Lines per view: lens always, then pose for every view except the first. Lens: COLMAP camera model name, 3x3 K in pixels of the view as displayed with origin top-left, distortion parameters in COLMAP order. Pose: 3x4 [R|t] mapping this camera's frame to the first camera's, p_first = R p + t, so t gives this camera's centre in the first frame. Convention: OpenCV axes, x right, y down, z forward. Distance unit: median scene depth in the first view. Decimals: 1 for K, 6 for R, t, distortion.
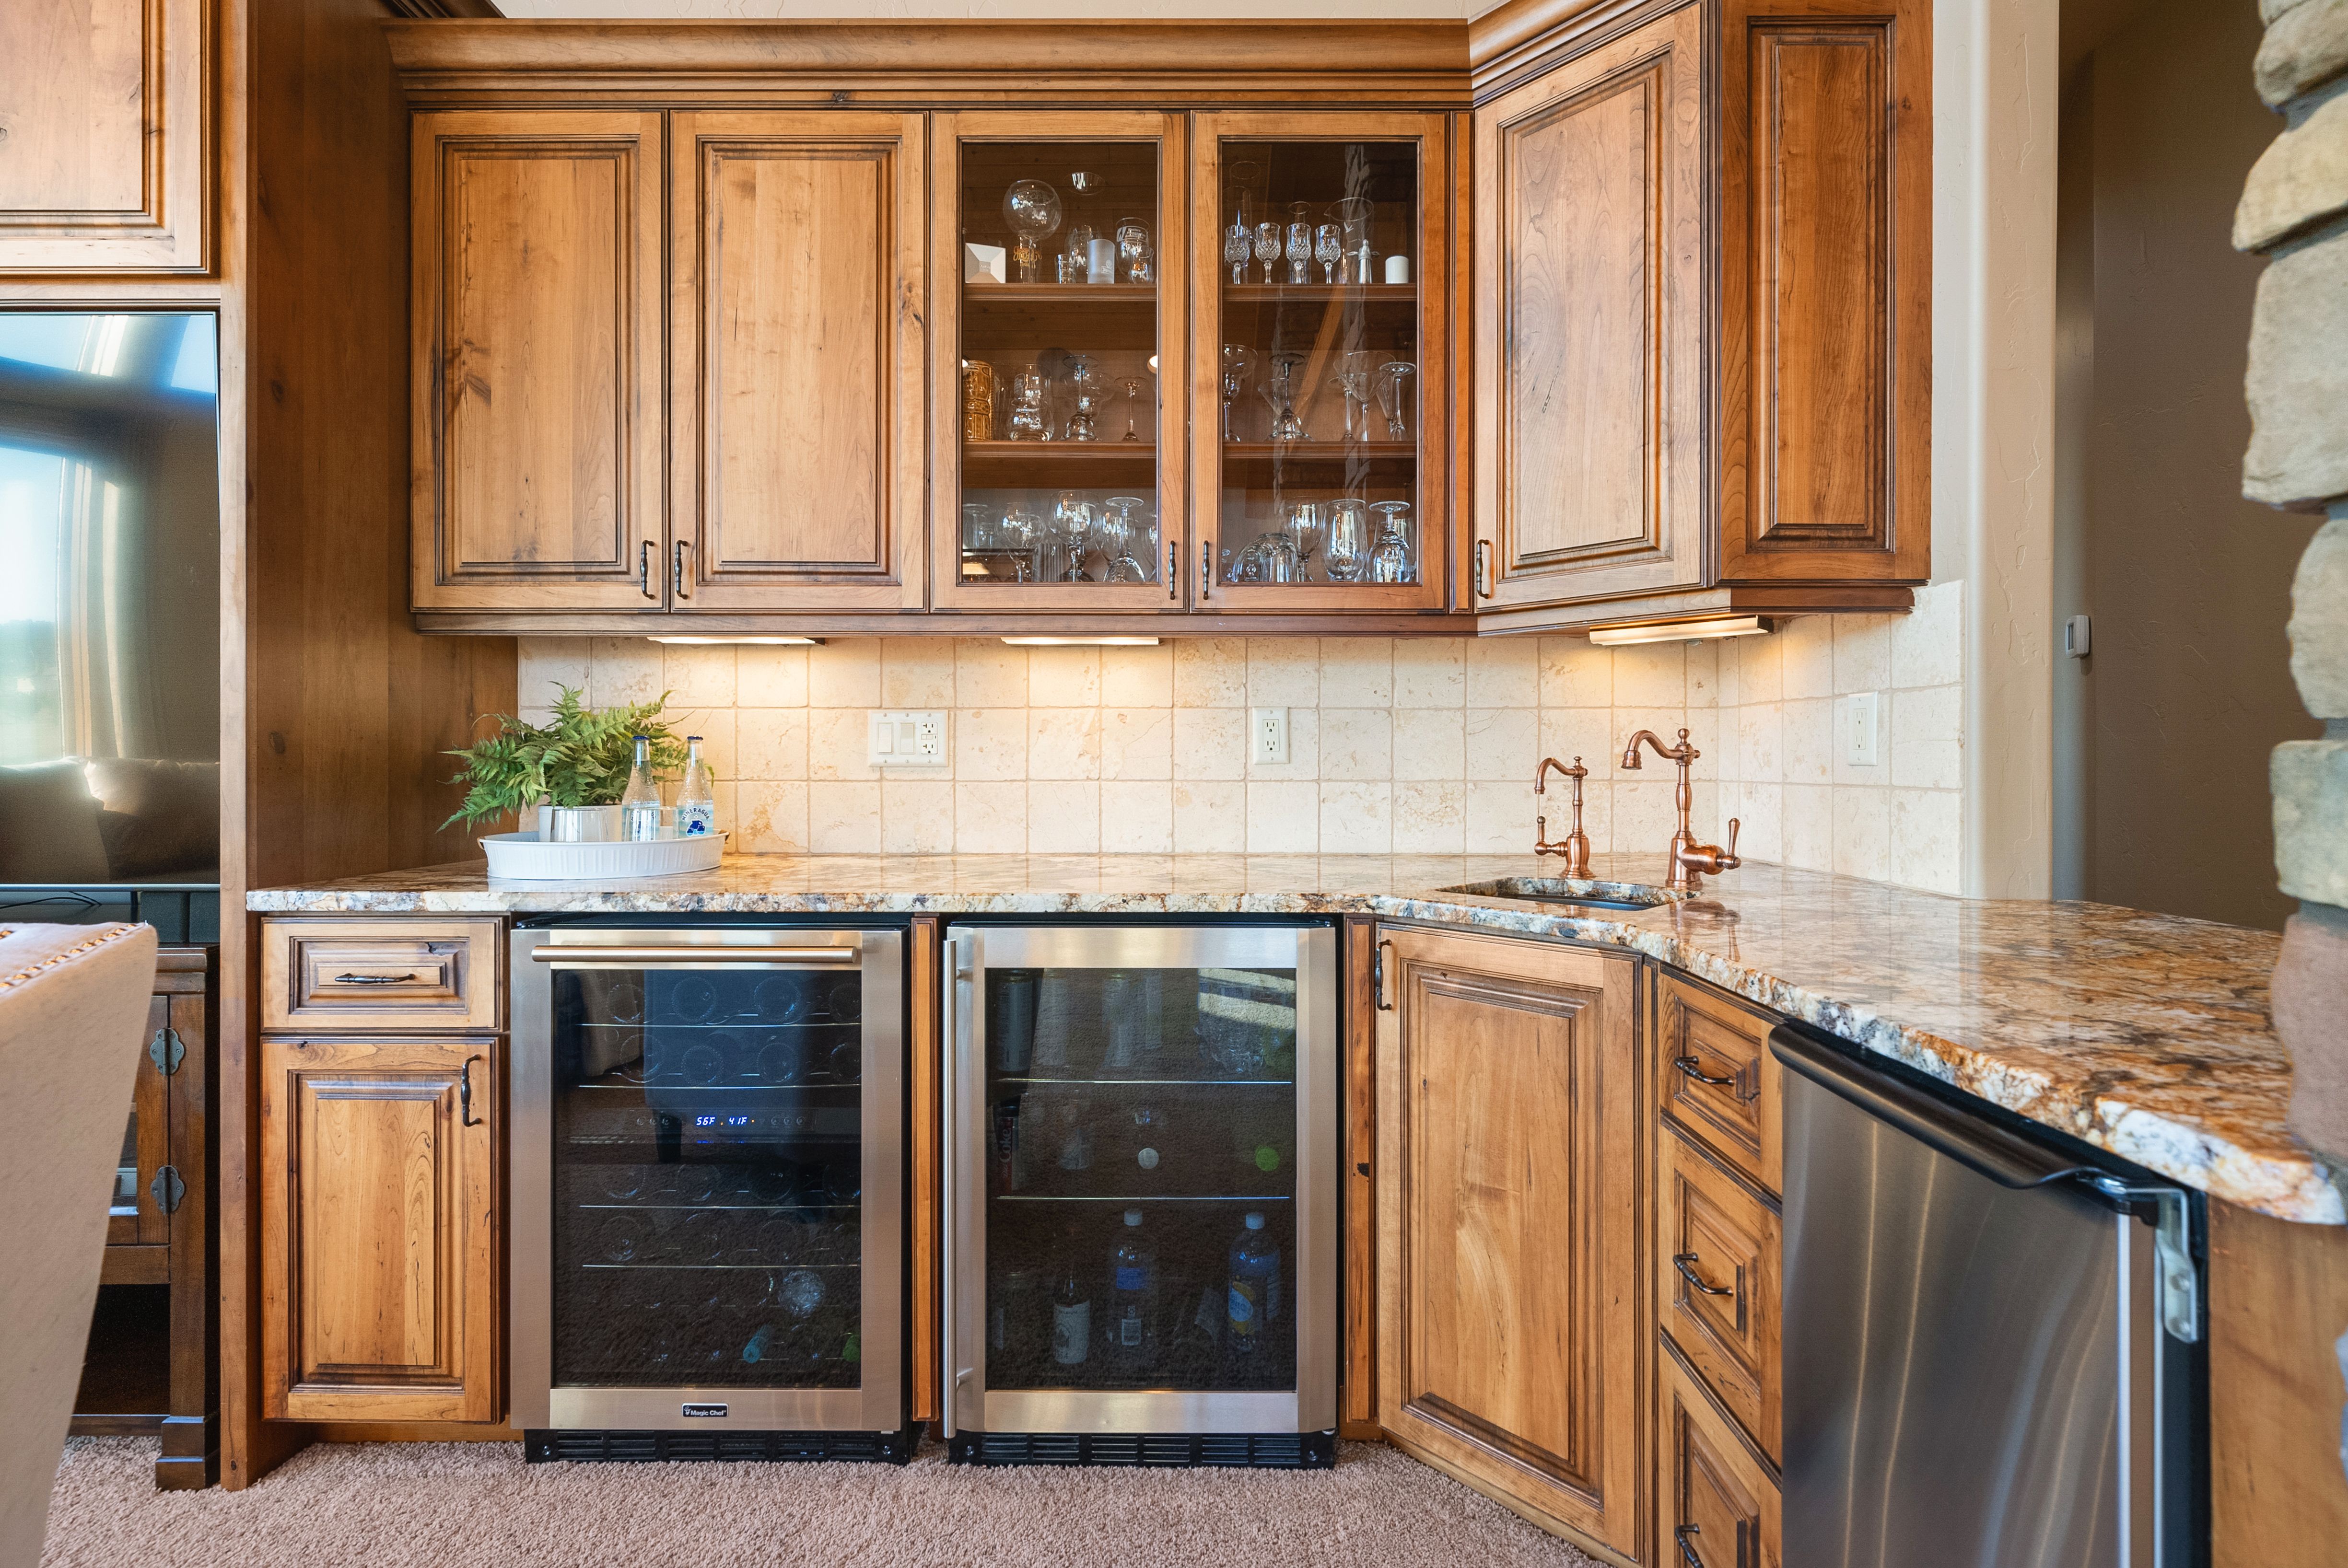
lens RADIAL K [[1016.9, 0, 1163.2], [0, 1016.9, 773.3], [0, 0, 1]] dist [-0.002535, -0.000686]
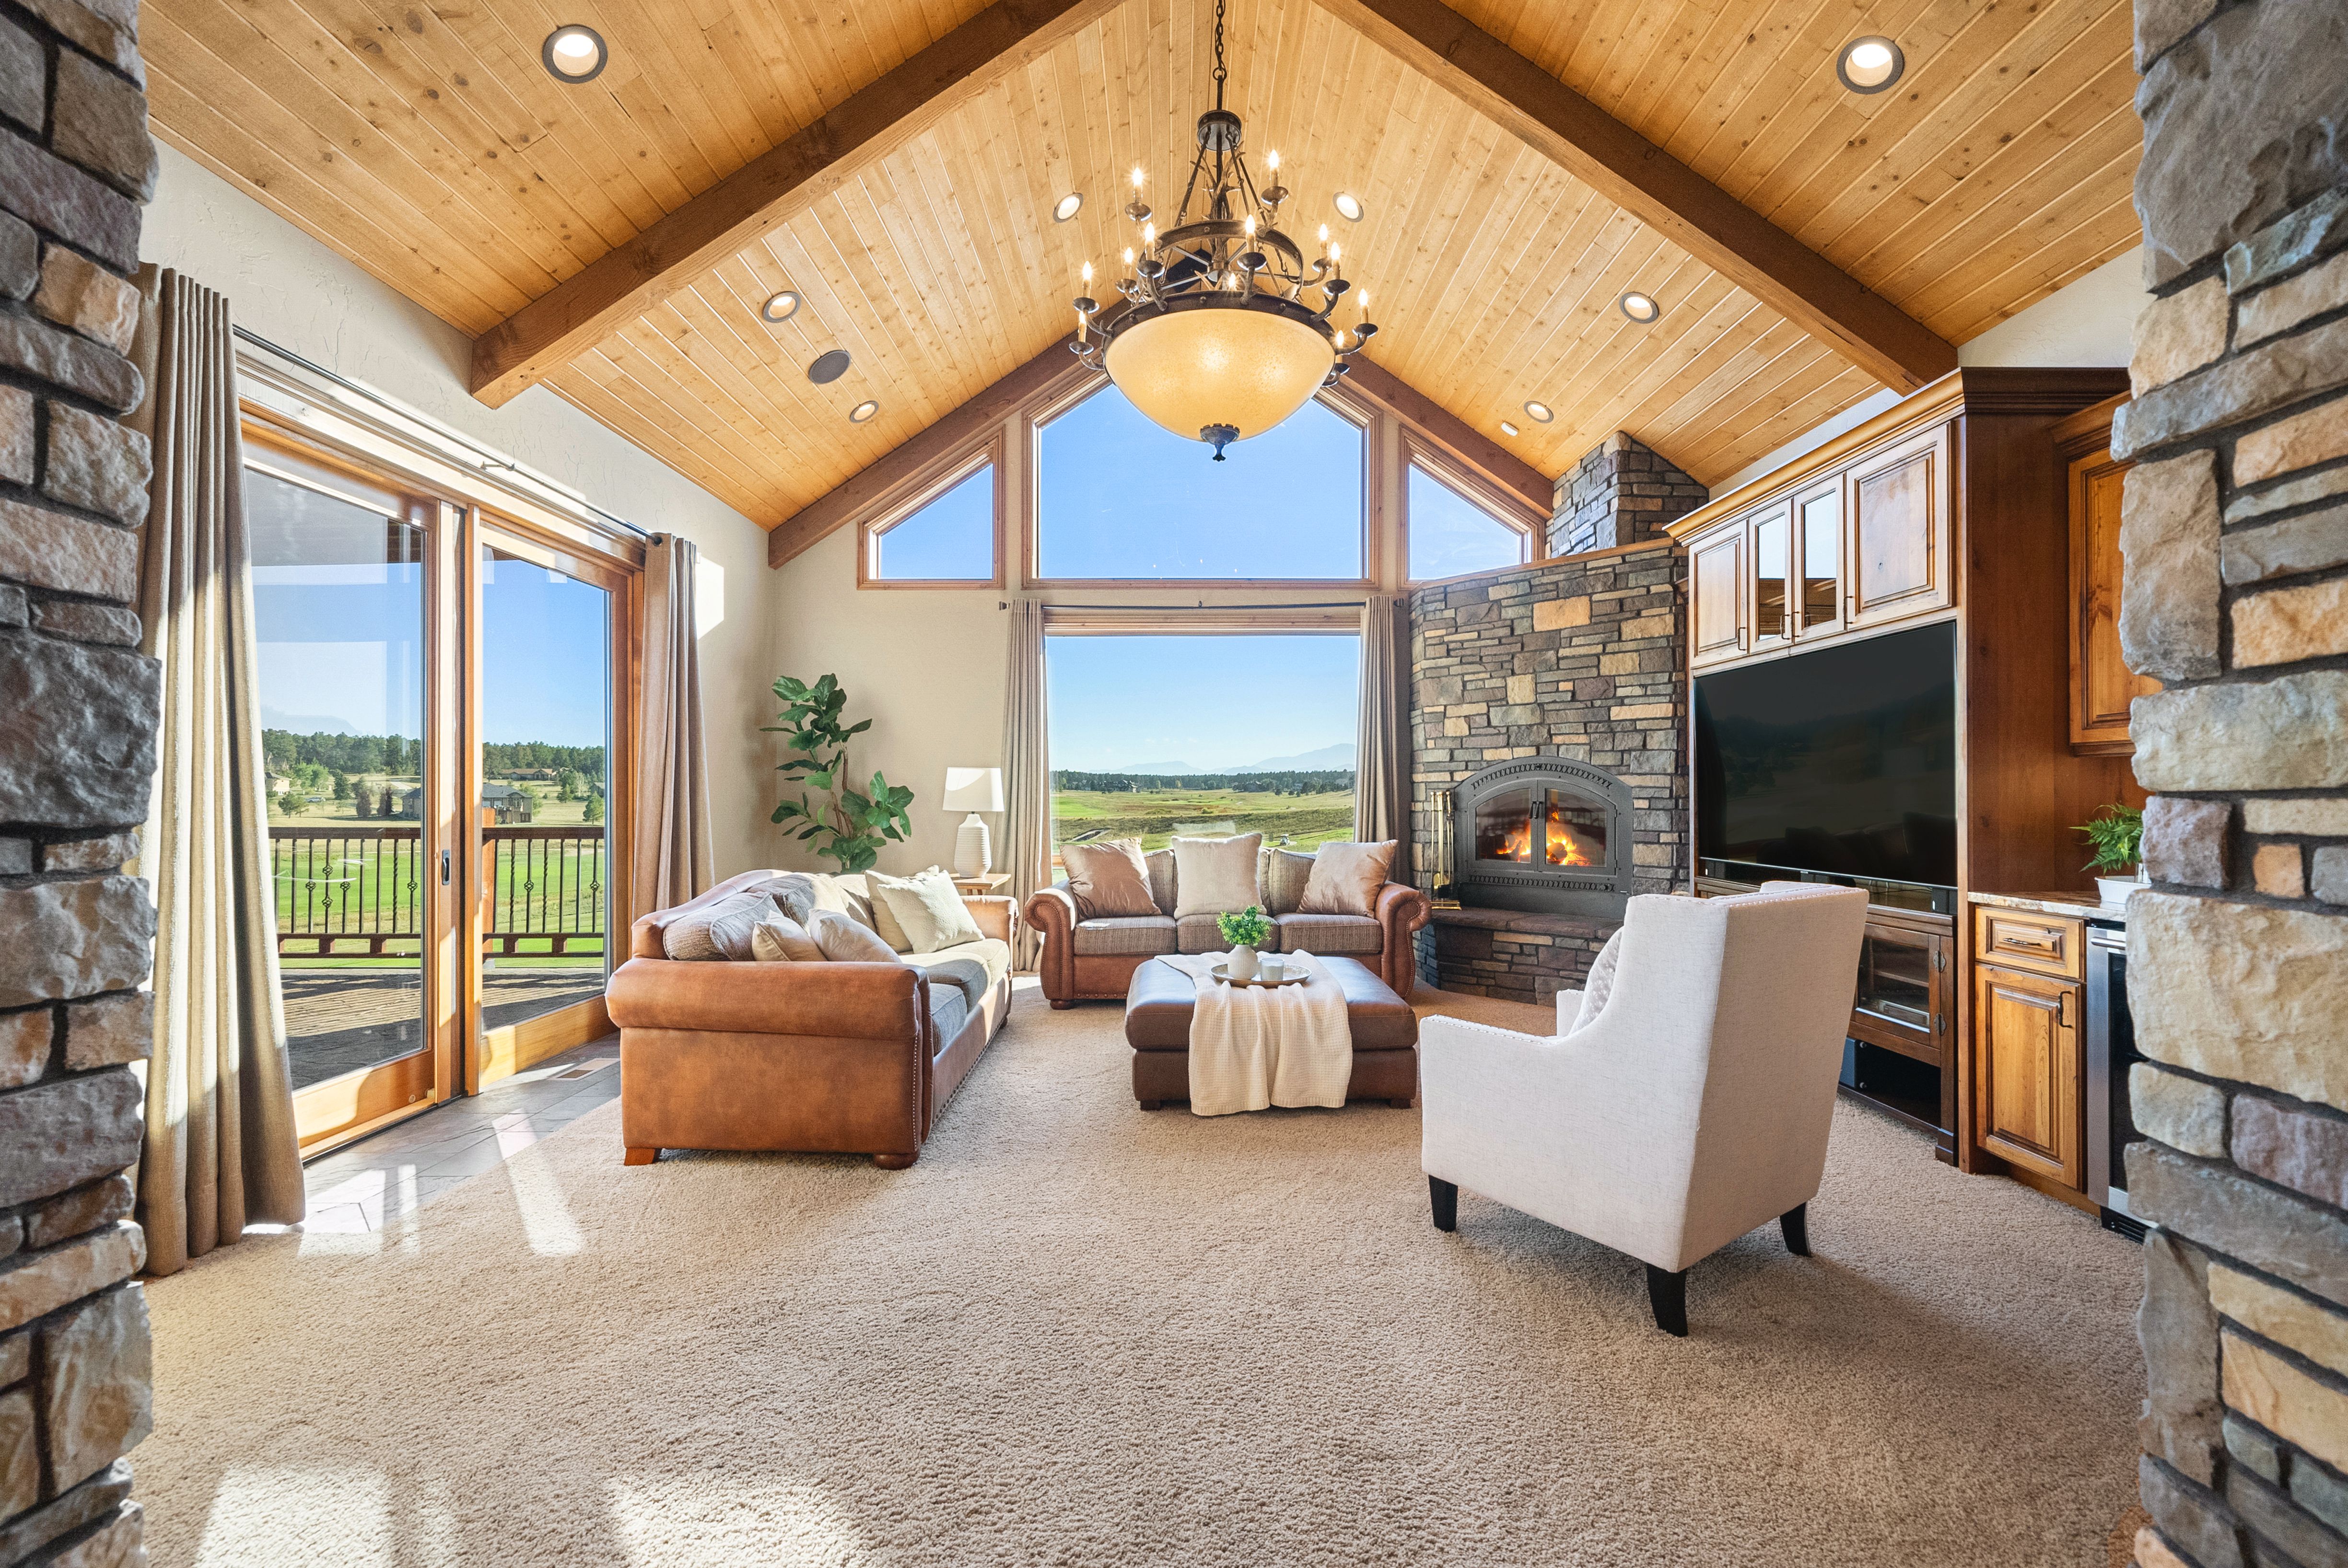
lens RADIAL K [[940.5, 0, 1185.4], [0, 940.5, 788.4], [0, 0, 1]] dist [0.001220, 0.000279]
pose [[-0.012318, -0.010046, -0.999874, 1.087613], [-0.003295, 0.999945, -0.010007, -0.075025], [0.999919, 0.003171, -0.012350, -0.613891]]
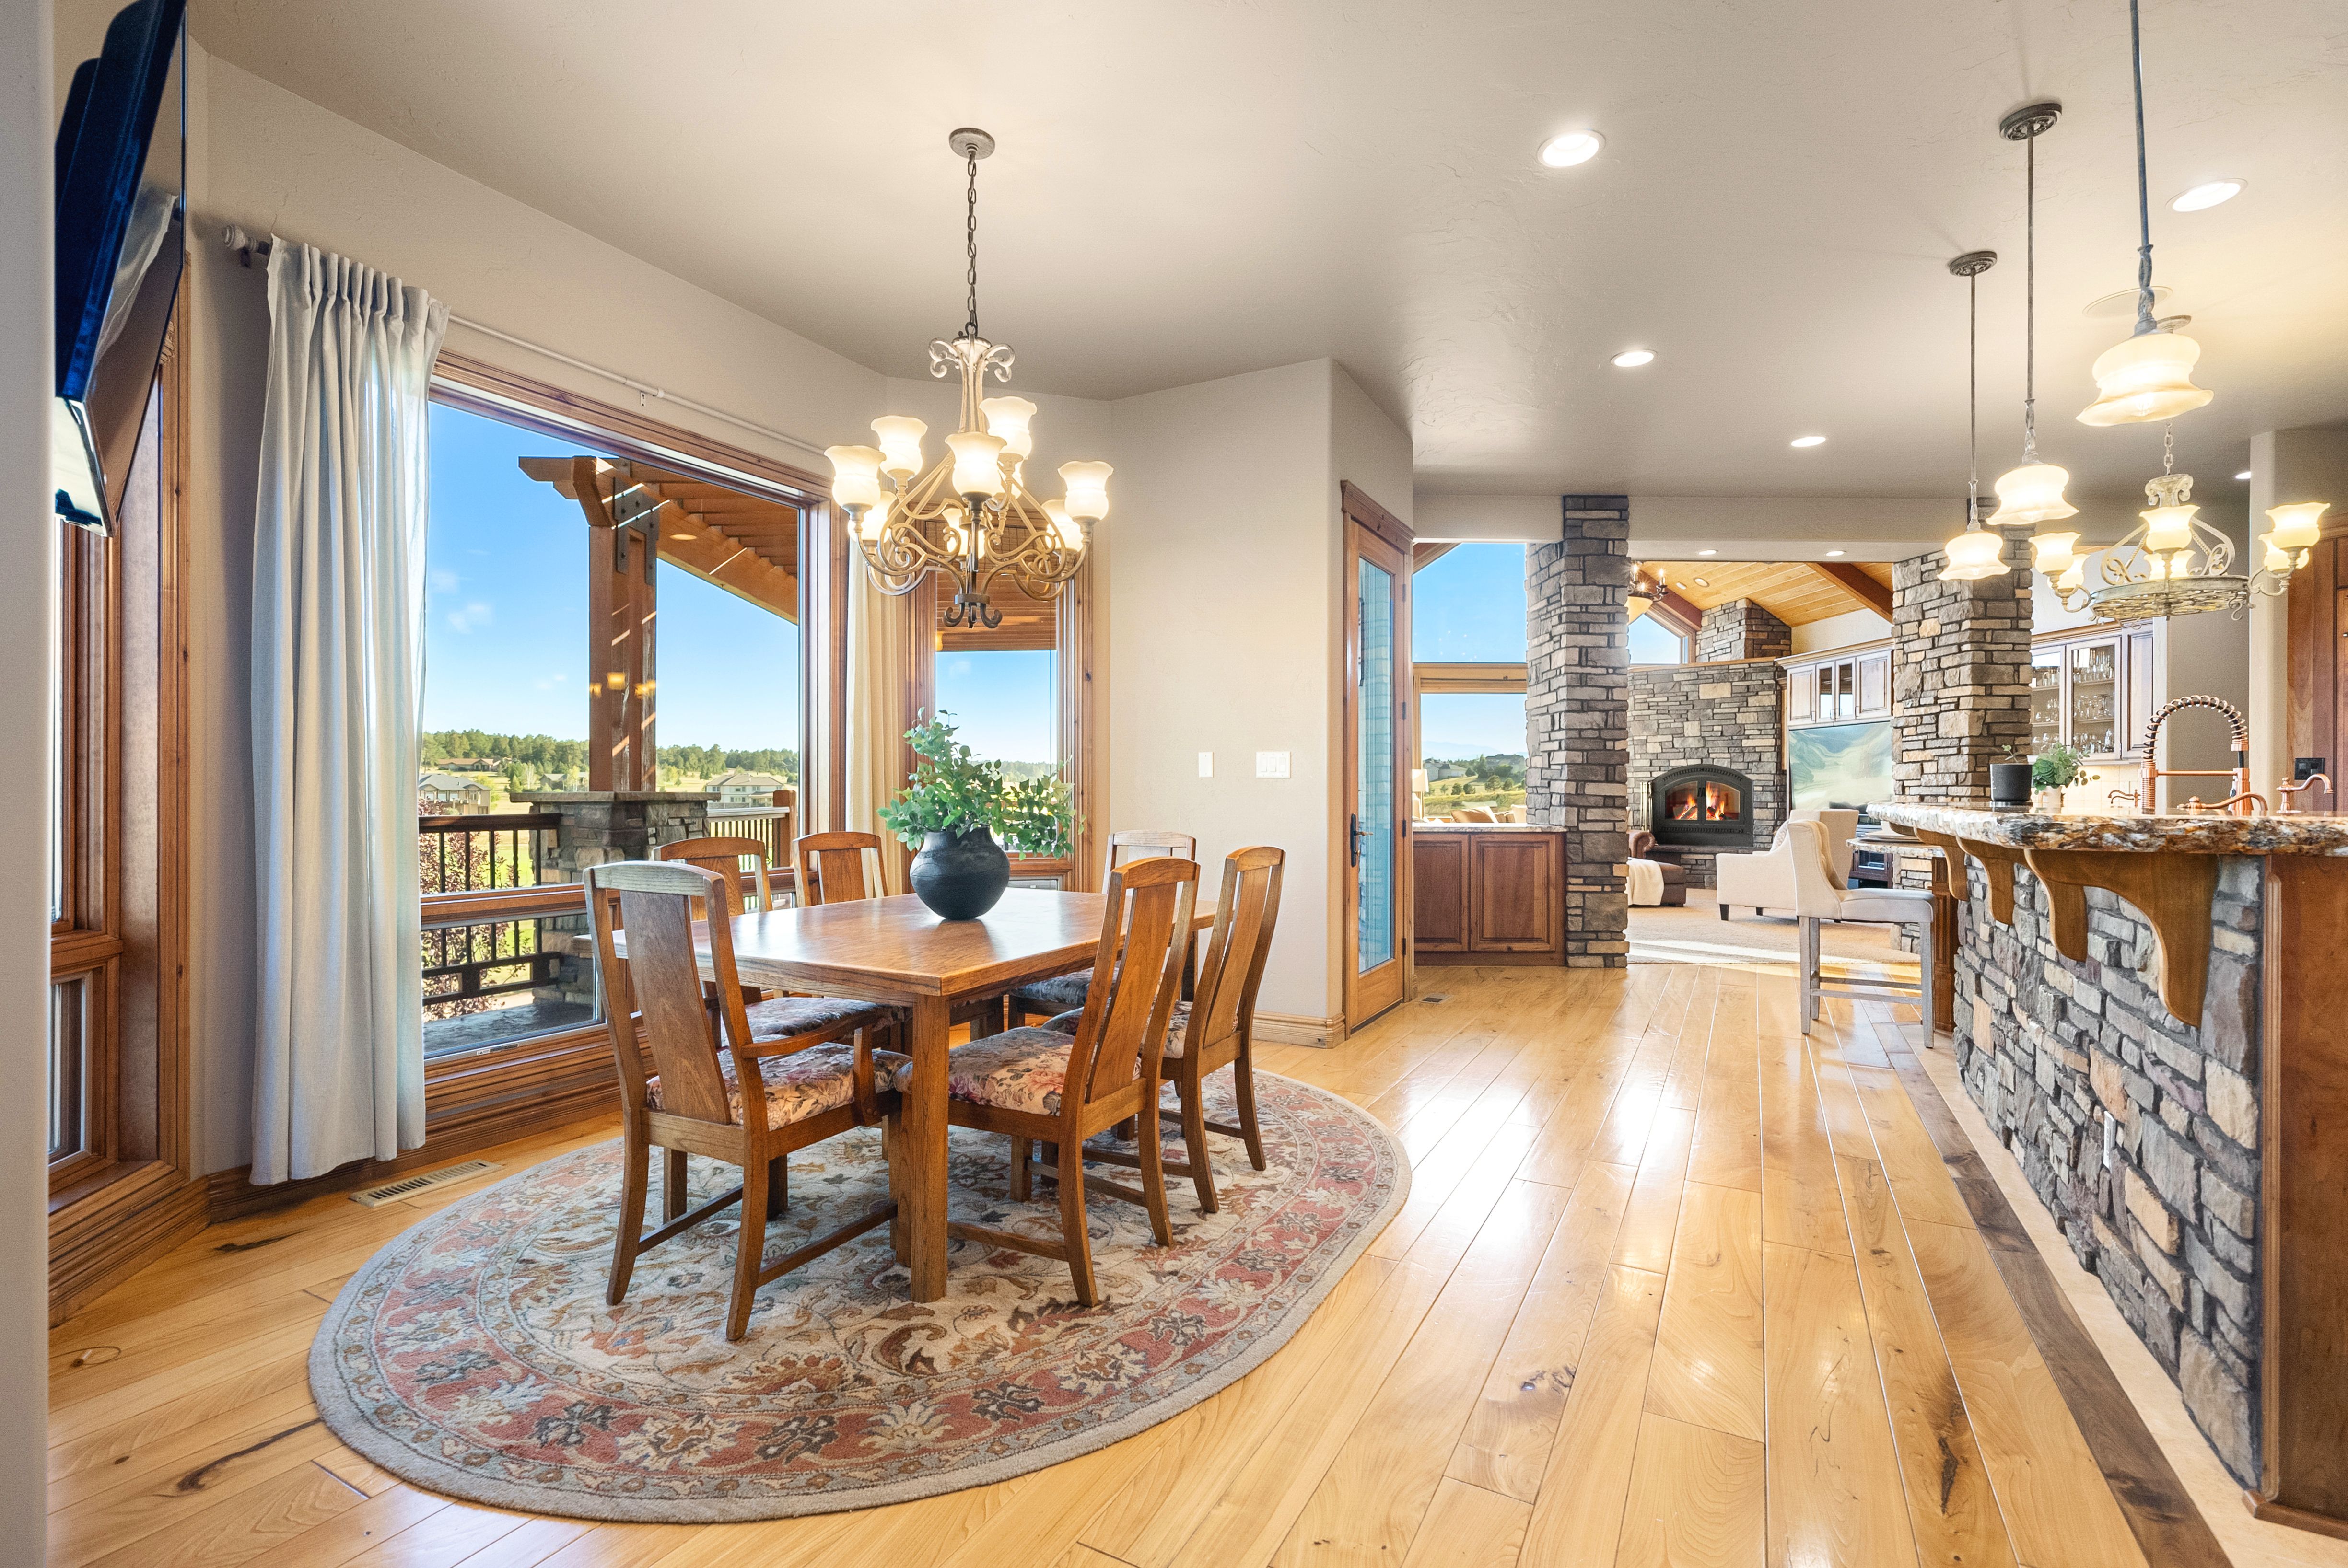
lens RADIAL K [[1016.9, 0, 1195.1], [0, 1016.9, 790.8], [0, 0, 1]] dist [-0.002535, -0.000686]
pose [[0.011742, -0.001369, -0.999930, 5.035574], [-0.005894, 0.999982, -0.001439, -0.005800], [0.999914, 0.005911, 0.011734, -3.207016]]
